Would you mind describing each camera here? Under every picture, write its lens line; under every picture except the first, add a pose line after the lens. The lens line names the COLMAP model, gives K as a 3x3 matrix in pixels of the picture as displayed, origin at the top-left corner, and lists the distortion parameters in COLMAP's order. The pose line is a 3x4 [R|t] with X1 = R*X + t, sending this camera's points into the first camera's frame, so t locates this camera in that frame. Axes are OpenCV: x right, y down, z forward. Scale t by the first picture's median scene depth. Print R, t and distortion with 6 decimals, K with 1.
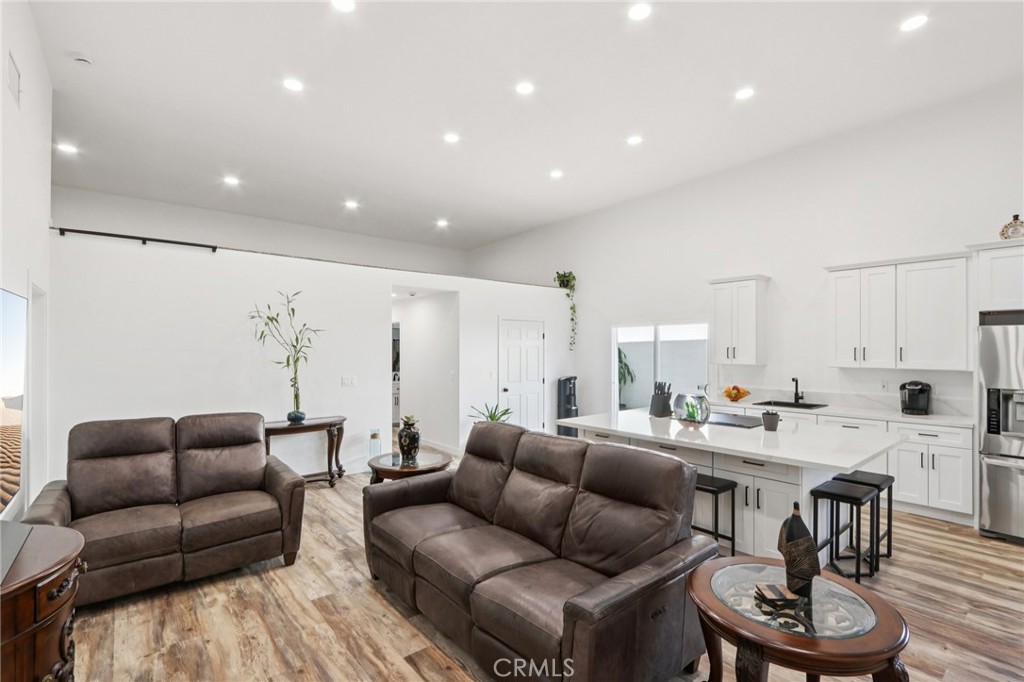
lens RADIAL K [[471.8, 0, 513.1], [0, 471.8, 345.9], [0, 0, 1]] dist [-0.015023, 0.001154]
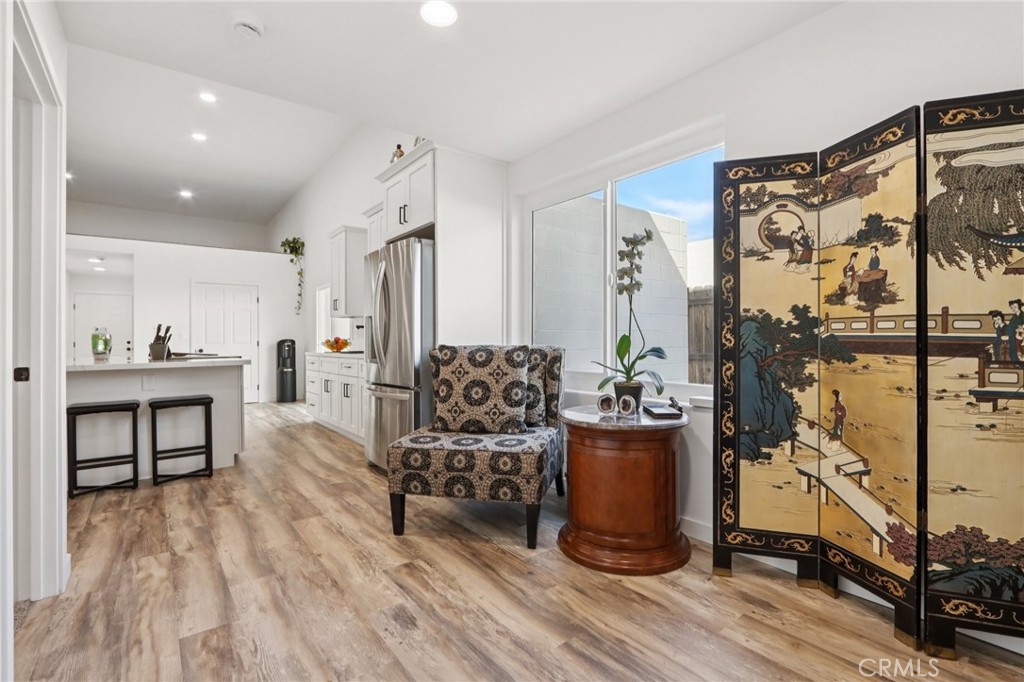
lens RADIAL K [[478.7, 0, 513.8], [0, 478.7, 334.1], [0, 0, 1]] dist [-0.003926, -0.000784]
pose [[0.999156, -0.009852, -0.039872, 1.274049], [0.009588, 0.999931, -0.006797, 0.126431], [0.039936, 0.006409, 0.999182, -0.025131]]
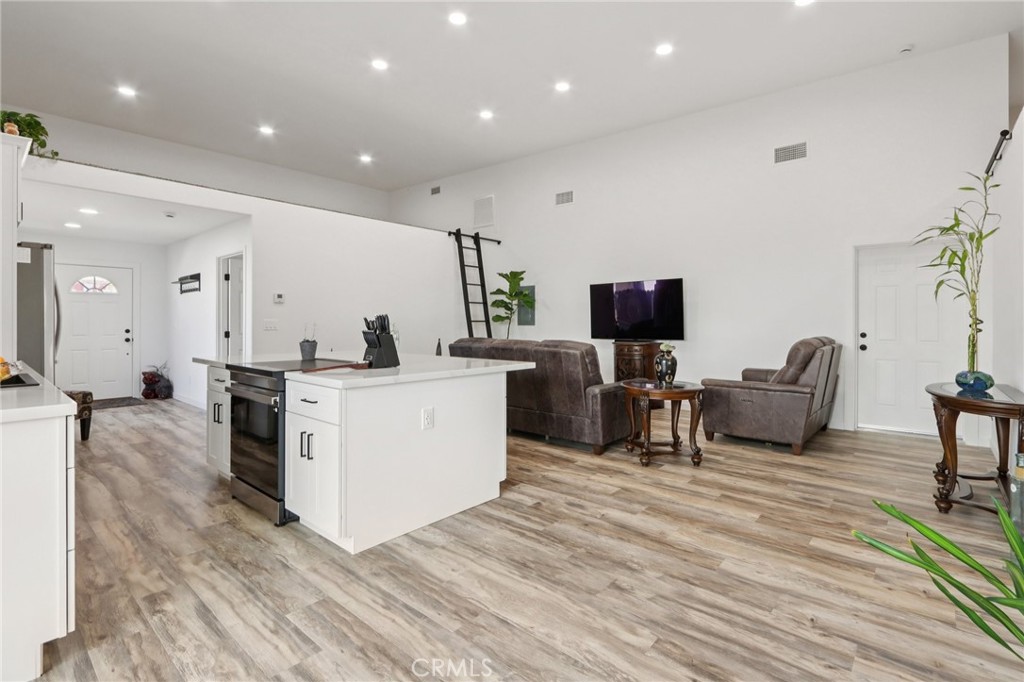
lens RADIAL K [[479.8, 0, 512.6], [0, 479.8, 319.9], [0, 0, 1]] dist [-0.013387, 0.000574]
pose [[-0.986570, -0.001974, -0.163328, 0.271227], [-0.000029, 0.999929, -0.011908, 0.102448], [0.163340, -0.011743, -0.986500, 1.890969]]
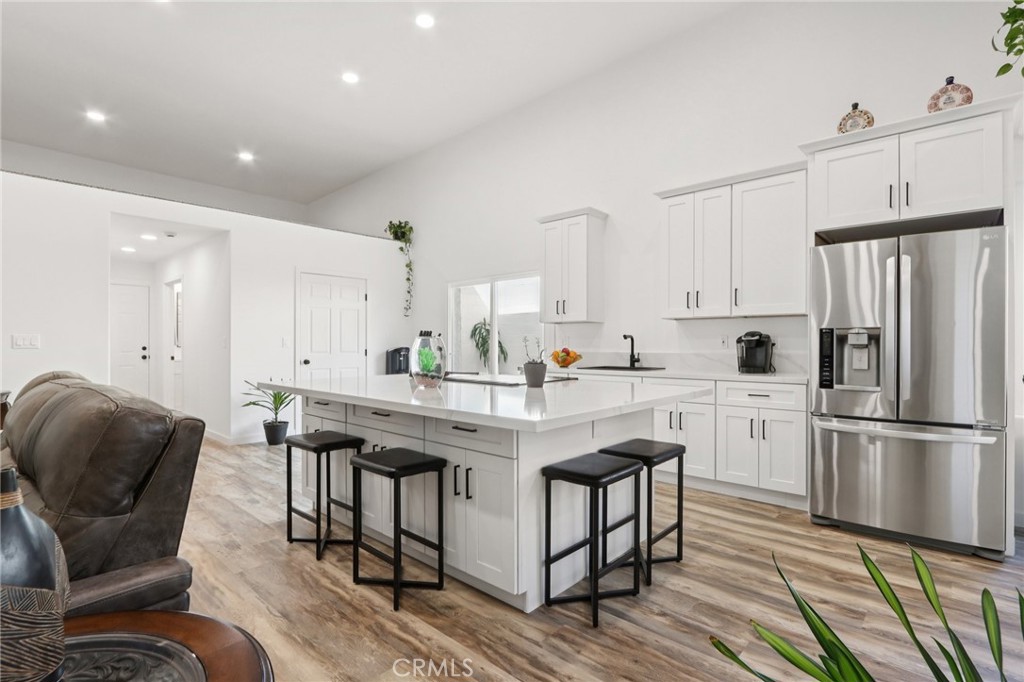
lens RADIAL K [[492.1, 0, 514.0], [0, 492.1, 343.6], [0, 0, 1]] dist [-0.013603, 0.001187]
pose [[0.990405, -0.000241, 0.138197, 0.384003], [-0.000657, 0.999979, 0.006457, 0.101991], [-0.138196, -0.006486, 0.990384, 0.257044]]
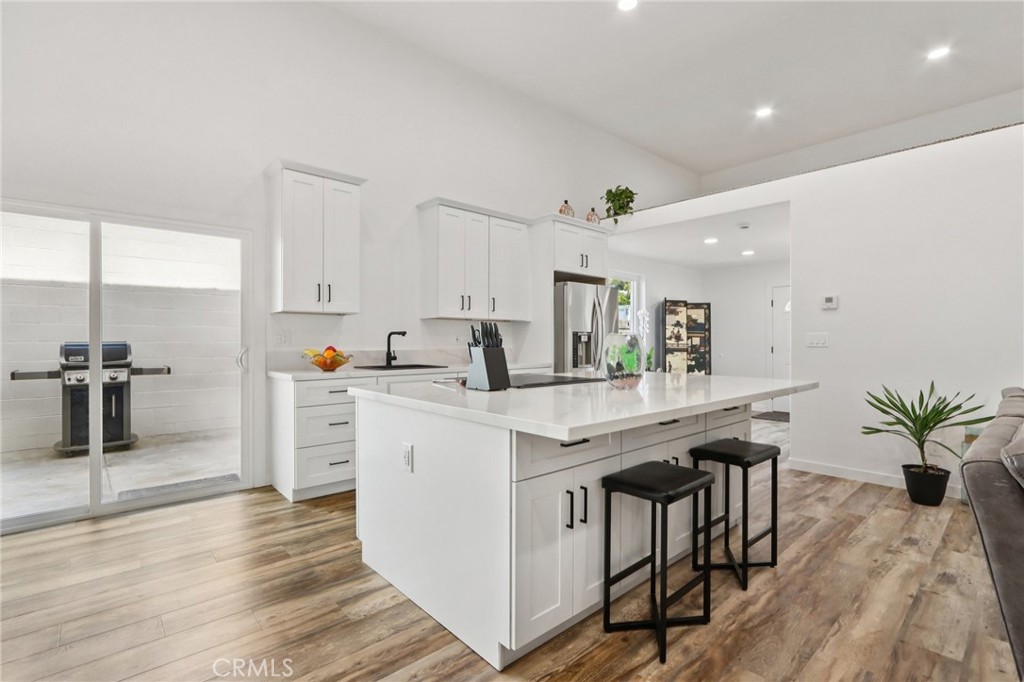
lens RADIAL K [[471.8, 0, 513.1], [0, 471.8, 345.9], [0, 0, 1]] dist [-0.015023, 0.001154]
pose [[-0.042801, -0.010658, 0.999027, -0.222652], [-0.008966, 0.999907, 0.010283, 0.107653], [-0.999043, -0.008518, -0.042892, 1.118101]]
